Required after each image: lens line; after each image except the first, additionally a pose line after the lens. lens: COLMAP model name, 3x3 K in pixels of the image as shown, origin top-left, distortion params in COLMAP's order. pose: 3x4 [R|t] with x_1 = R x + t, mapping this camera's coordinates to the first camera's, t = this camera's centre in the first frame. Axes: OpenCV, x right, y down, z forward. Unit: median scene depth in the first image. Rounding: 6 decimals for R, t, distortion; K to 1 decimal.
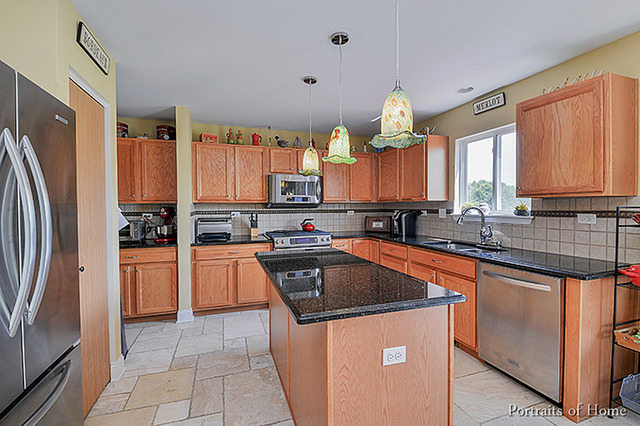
lens RADIAL K [[282.5, 0, 317.8], [0, 282.5, 212.6], [0, 0, 1]] dist [-0.001011, -0.000241]
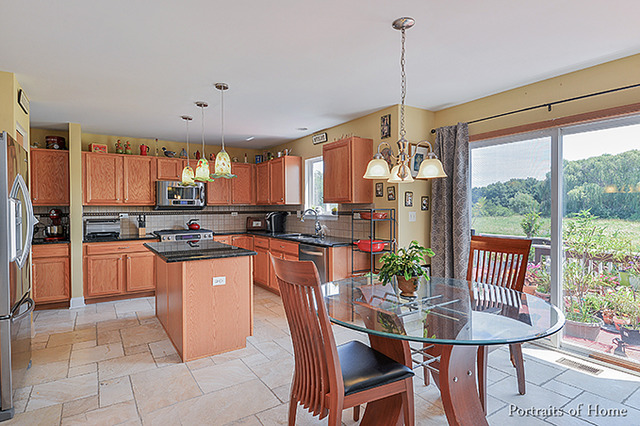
lens RADIAL K [[344.3, 0, 321.2], [0, 344.3, 211.6], [0, 0, 1]] dist [0.000821, -0.002301]
pose [[0.964766, -0.002522, 0.263098, 0.118340], [0.005384, 0.999934, -0.010159, 0.009334], [-0.263055, 0.011218, 0.964716, -0.591591]]
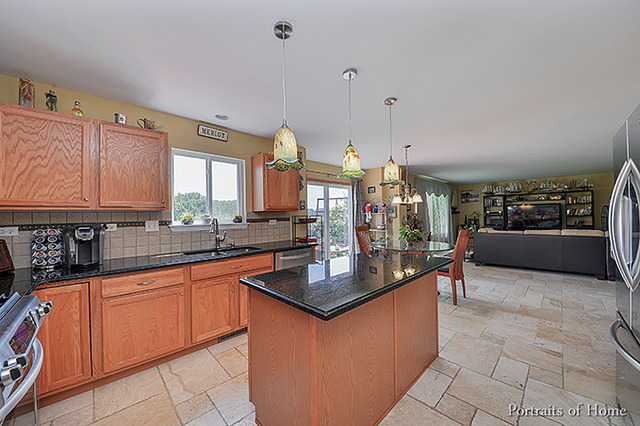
lens RADIAL K [[232.2, 0, 319.2], [0, 232.2, 212.6], [0, 0, 1]] dist [-0.018251, -0.000216]
pose [[-0.427235, 0.018090, 0.903960, -0.406364], [0.035760, 0.999356, -0.003099, -0.017505], [-0.903433, 0.031002, -0.427606, 0.847486]]
